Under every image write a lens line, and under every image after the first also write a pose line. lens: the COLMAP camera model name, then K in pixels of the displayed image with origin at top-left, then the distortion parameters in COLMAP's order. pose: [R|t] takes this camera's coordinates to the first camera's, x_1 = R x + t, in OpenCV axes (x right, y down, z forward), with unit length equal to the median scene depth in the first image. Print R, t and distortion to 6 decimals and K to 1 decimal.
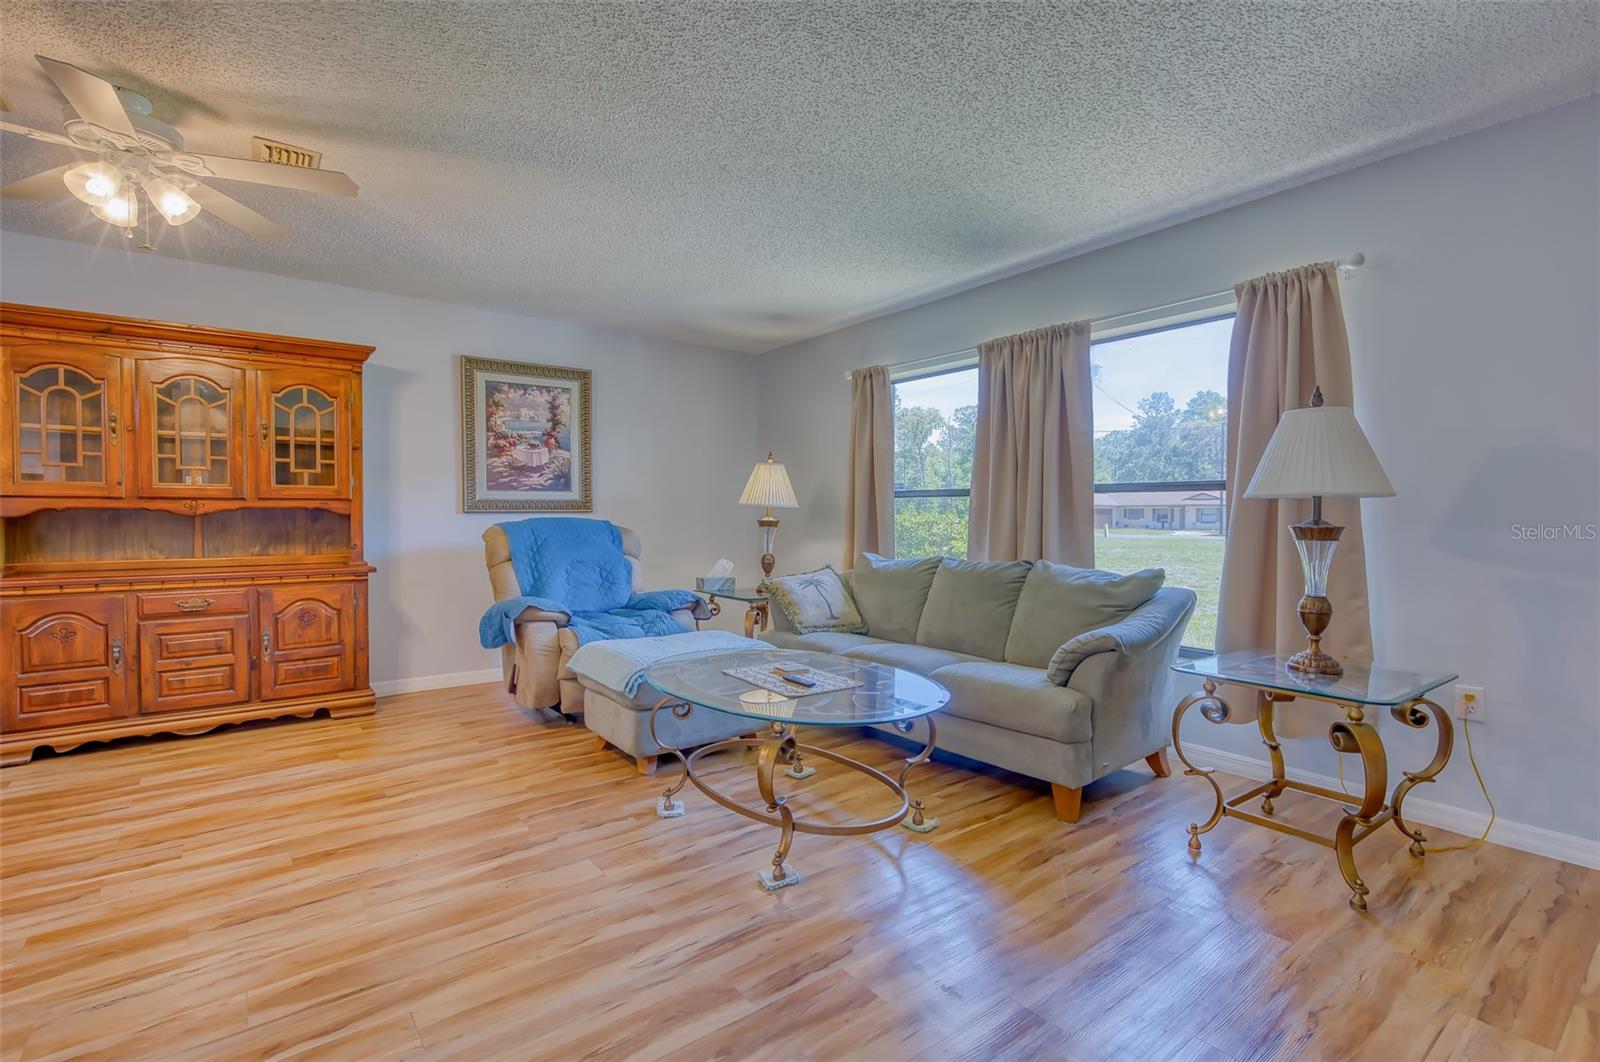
lens RADIAL K [[771.8, 0, 811.9], [0, 771.8, 528.2], [0, 0, 1]] dist [0.006410, -0.000988]
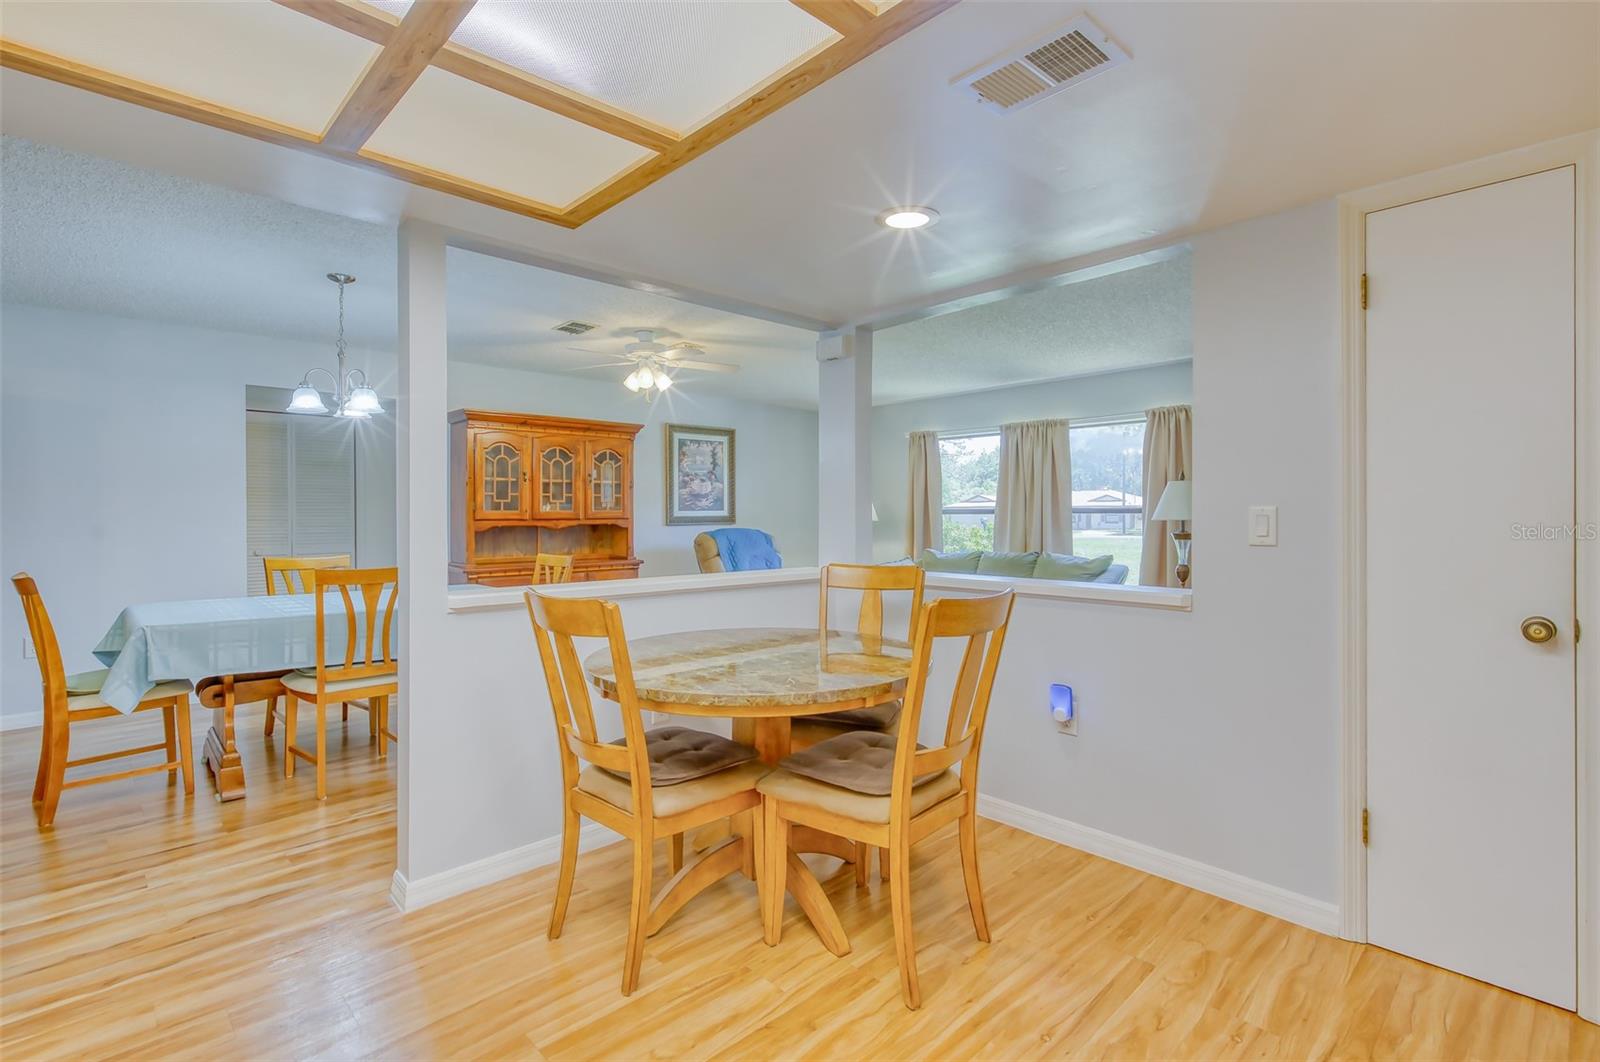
lens RADIAL K [[771.8, 0, 818.5], [0, 771.8, 510.3], [0, 0, 1]] dist [0.006410, -0.000988]
pose [[0.993942, -0.004025, 0.109831, -0.360443], [0.006780, 0.999671, -0.024724, -0.011144], [-0.109695, 0.025319, 0.993643, -0.622285]]
